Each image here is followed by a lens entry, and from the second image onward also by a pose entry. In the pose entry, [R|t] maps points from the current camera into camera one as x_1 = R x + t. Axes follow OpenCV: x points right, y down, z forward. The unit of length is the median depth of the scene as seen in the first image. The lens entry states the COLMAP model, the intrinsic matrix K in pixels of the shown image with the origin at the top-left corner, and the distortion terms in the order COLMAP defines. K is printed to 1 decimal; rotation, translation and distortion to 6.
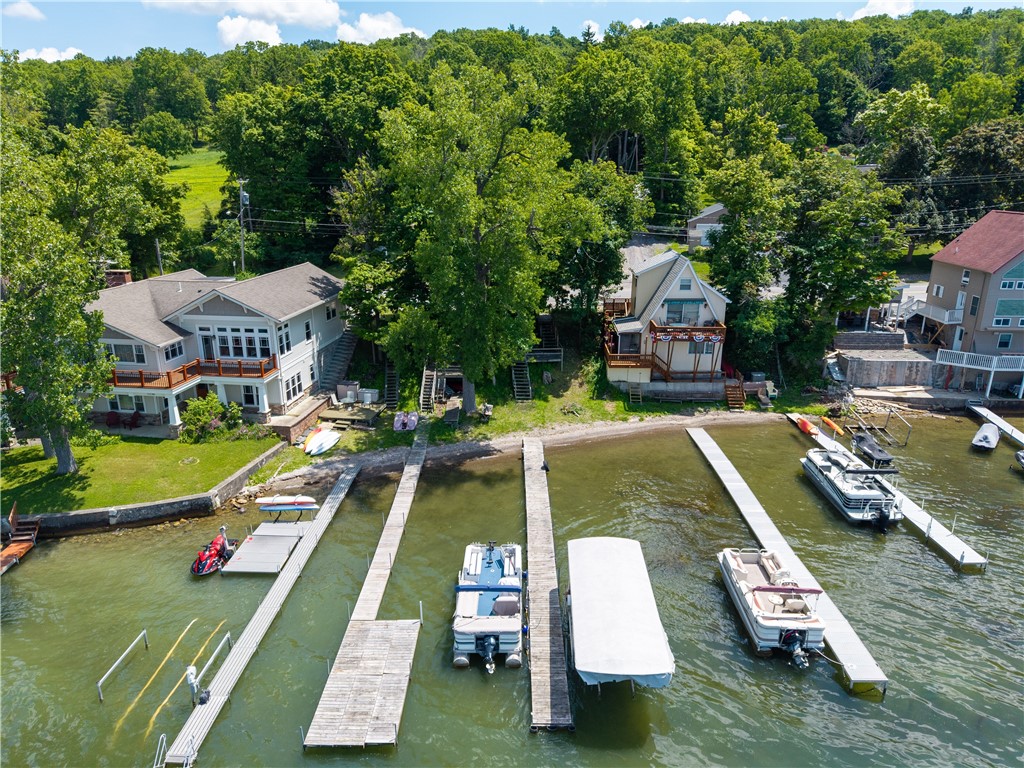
lens RADIAL K [[700.9, 0, 512.0], [0, 700.9, 384.0], [0, 0, 1]] dist [-0.018045, 0.024316]
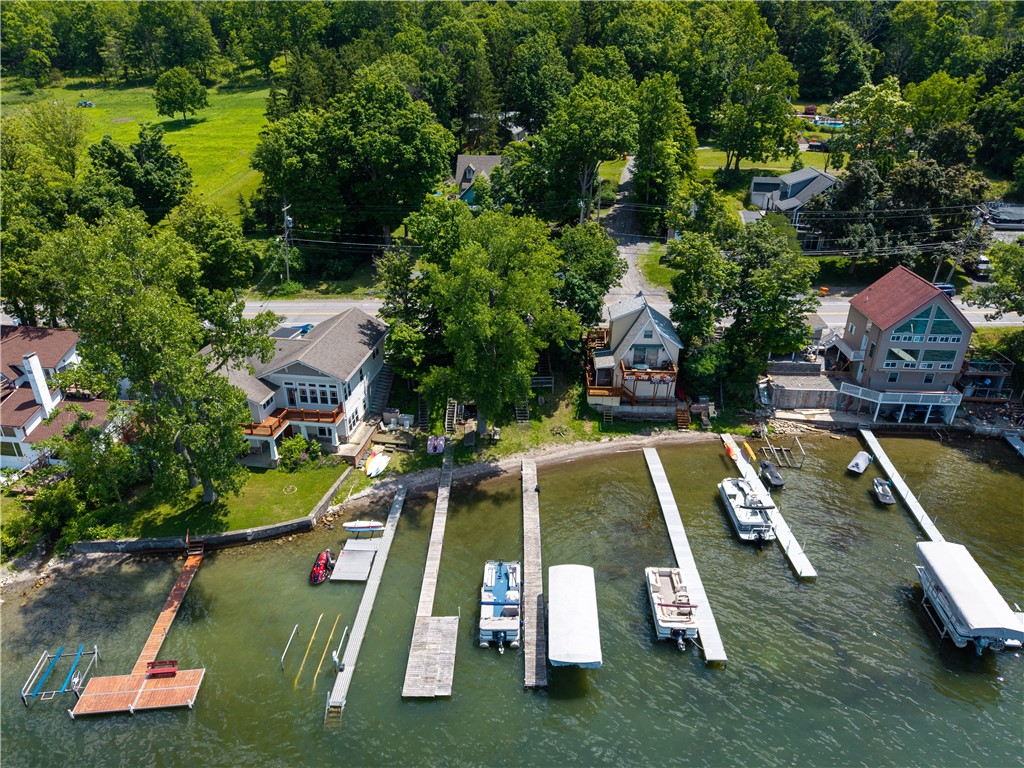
lens RADIAL K [[697.3, 0, 512.0], [0, 697.3, 384.0], [0, 0, 1]] dist [0.004043, 0.001351]
pose [[0.999983, 0.005818, -0.000871, -0.003758], [-0.005635, 0.989848, 0.142021, -0.262788], [0.001688, -0.142014, 0.989863, -0.331298]]
